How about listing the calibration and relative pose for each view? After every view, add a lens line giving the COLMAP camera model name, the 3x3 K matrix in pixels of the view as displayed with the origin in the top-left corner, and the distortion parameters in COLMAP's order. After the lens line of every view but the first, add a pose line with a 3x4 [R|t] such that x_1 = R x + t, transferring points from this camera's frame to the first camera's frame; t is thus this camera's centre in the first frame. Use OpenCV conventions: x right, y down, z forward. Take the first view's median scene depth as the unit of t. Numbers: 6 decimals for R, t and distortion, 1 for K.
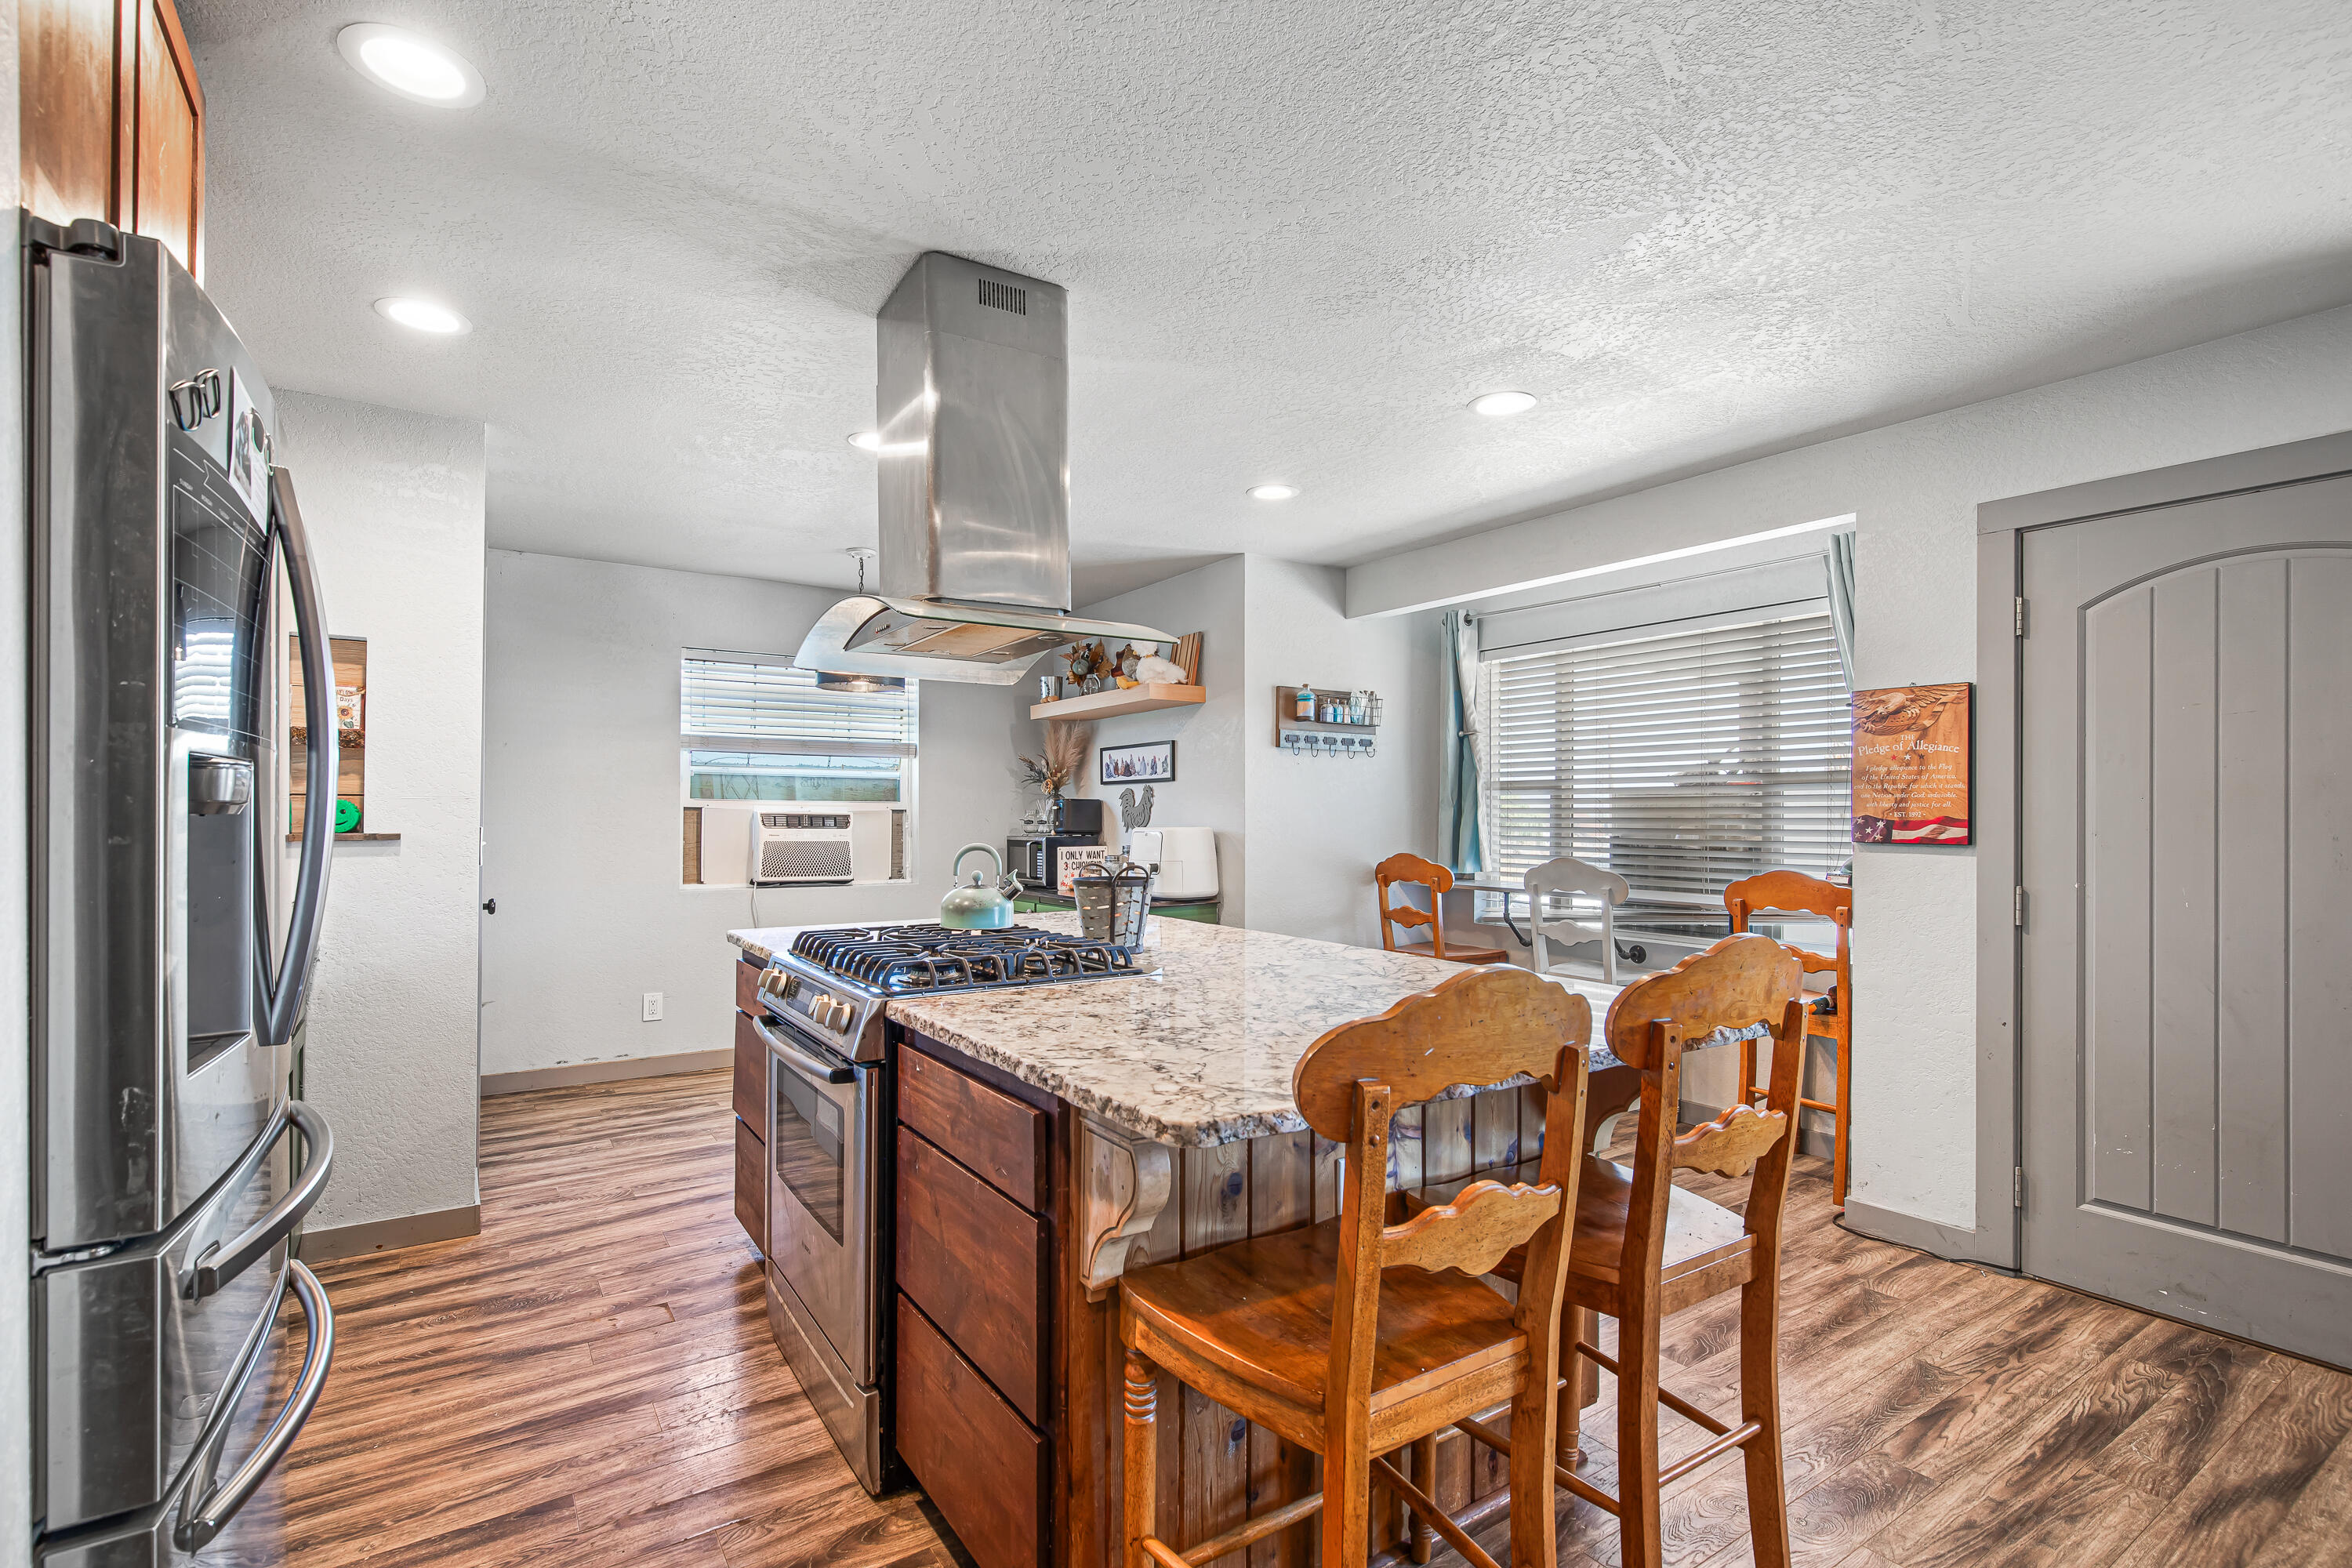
lens RADIAL K [[1083.8, 0, 1186.8], [0, 1083.8, 809.3], [0, 0, 1]] dist [0.004113, -0.001037]
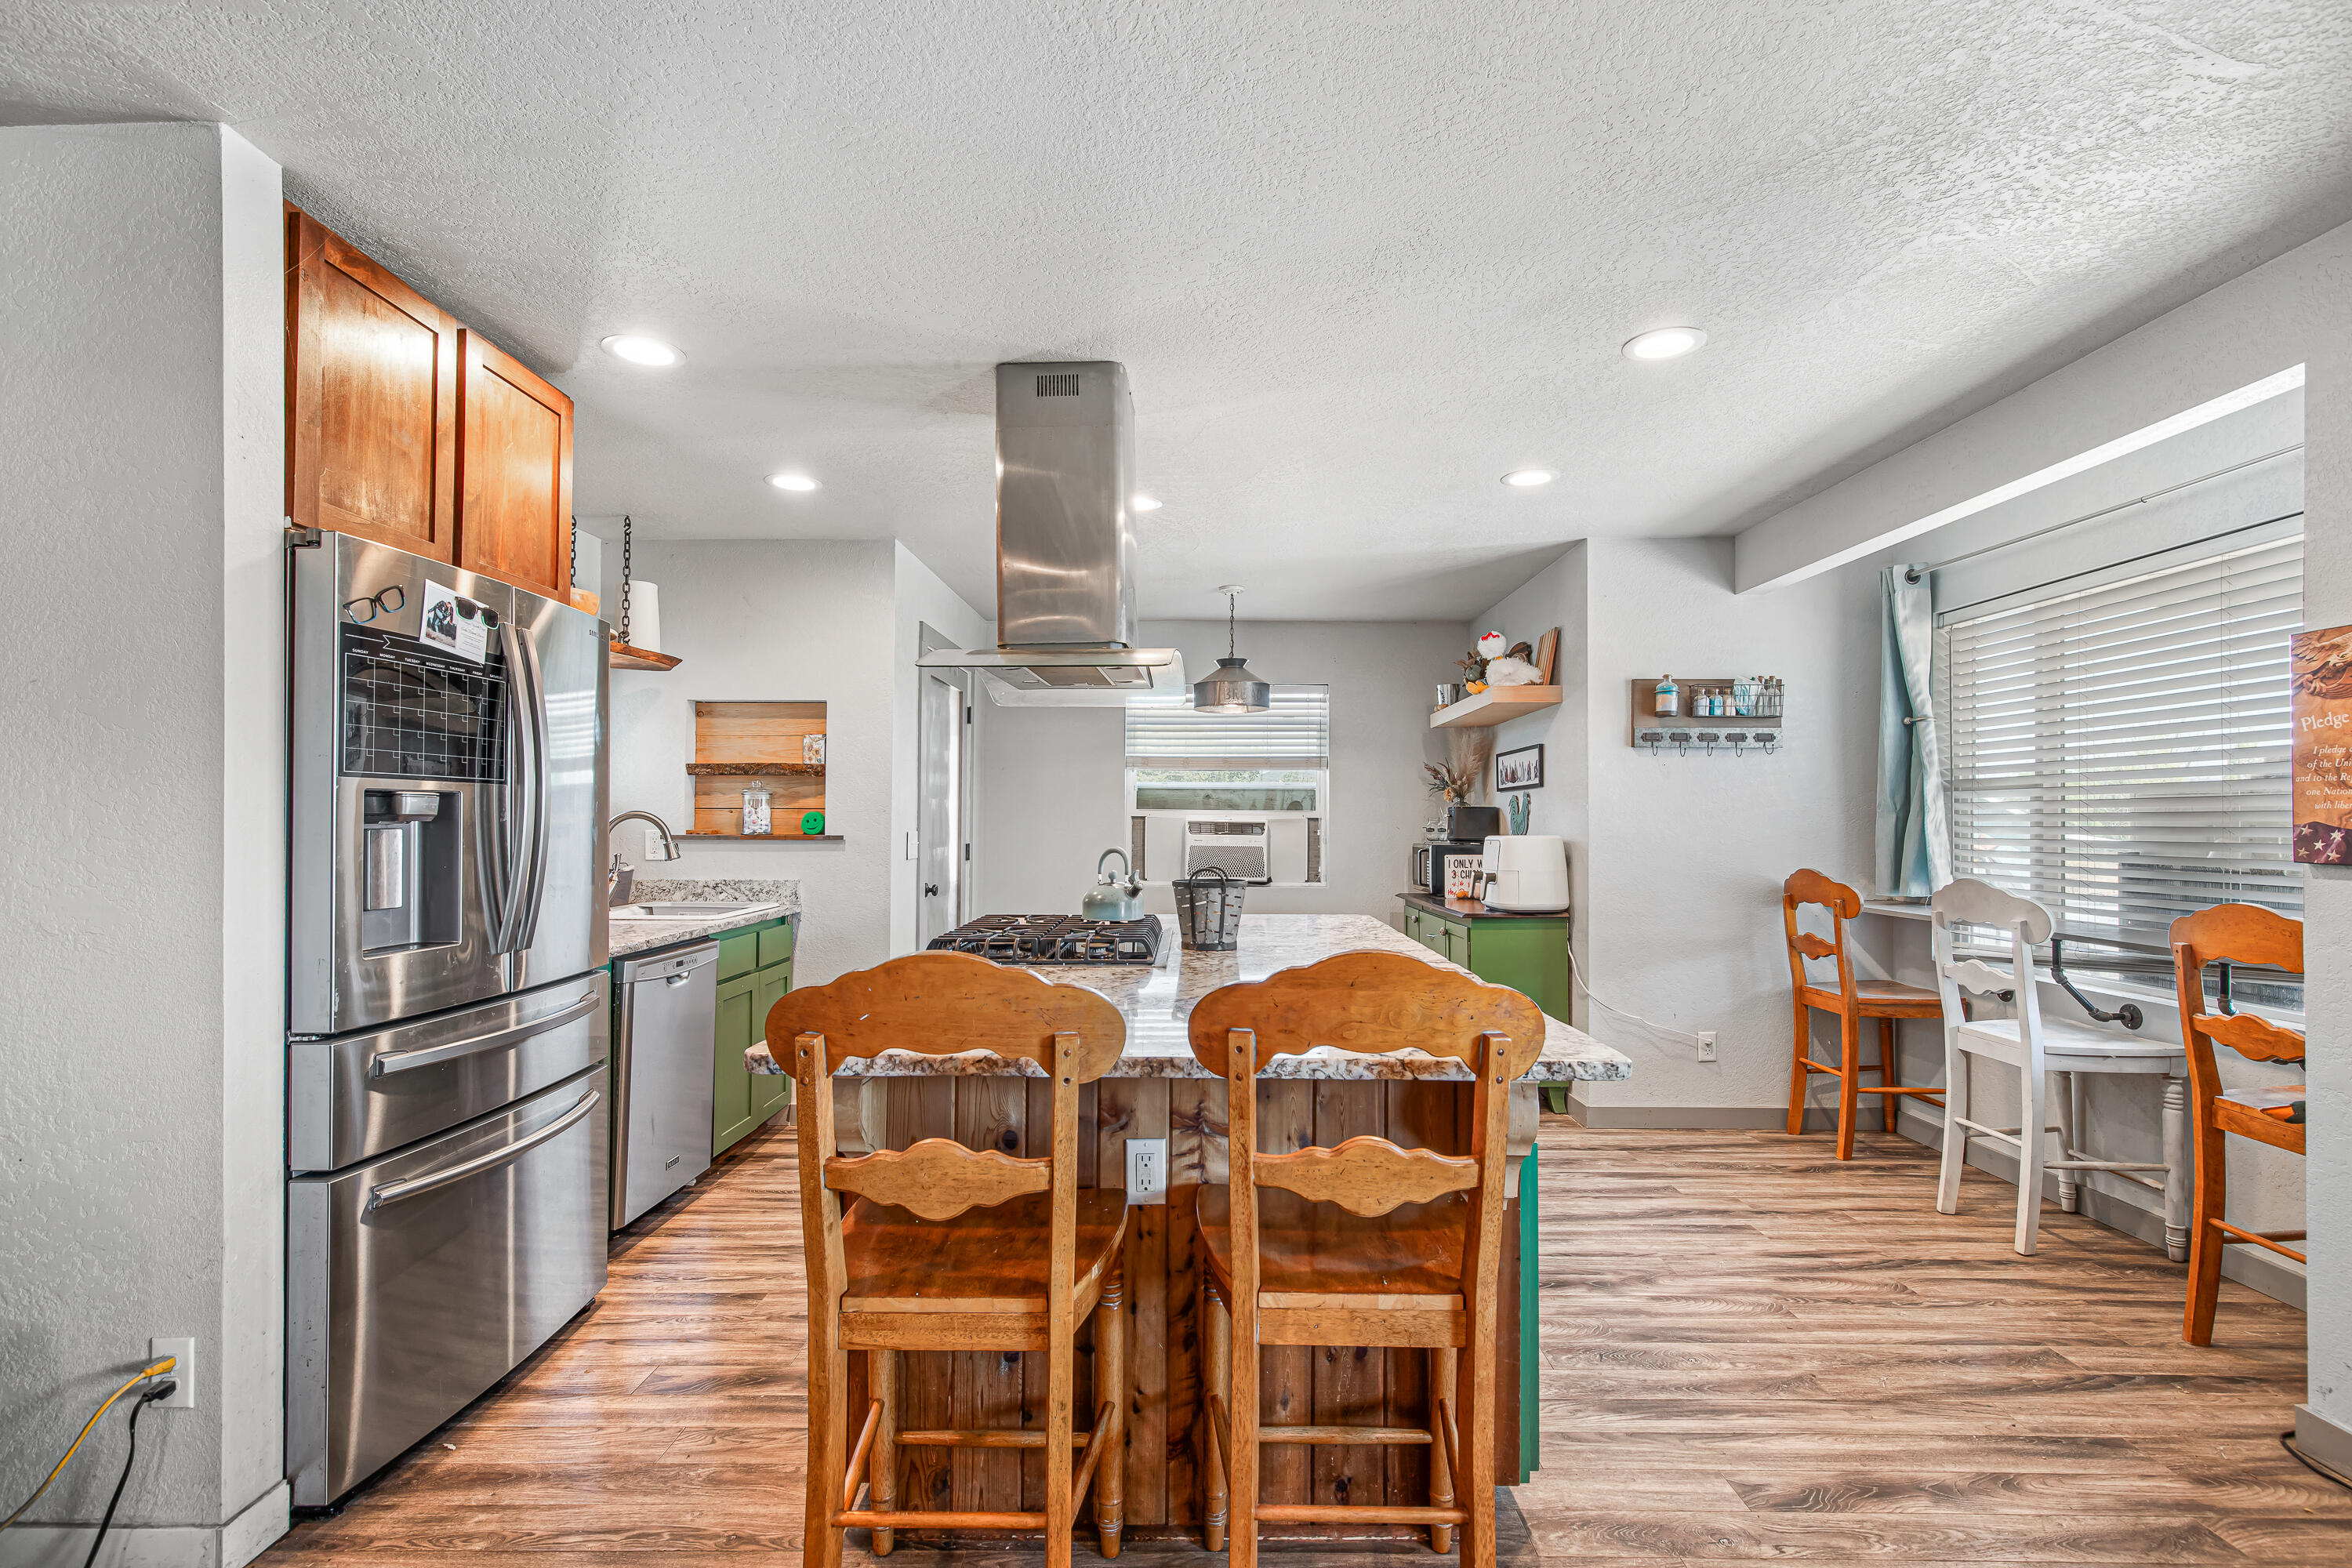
lens RADIAL K [[1083.8, 0, 1185.0], [0, 1083.8, 805.4], [0, 0, 1]] dist [0.004113, -0.001037]
pose [[0.825509, -0.009358, -0.564311, 0.277785], [0.002975, 0.999921, -0.012231, 0.000891], [0.564381, 0.008418, 0.825472, 0.047059]]
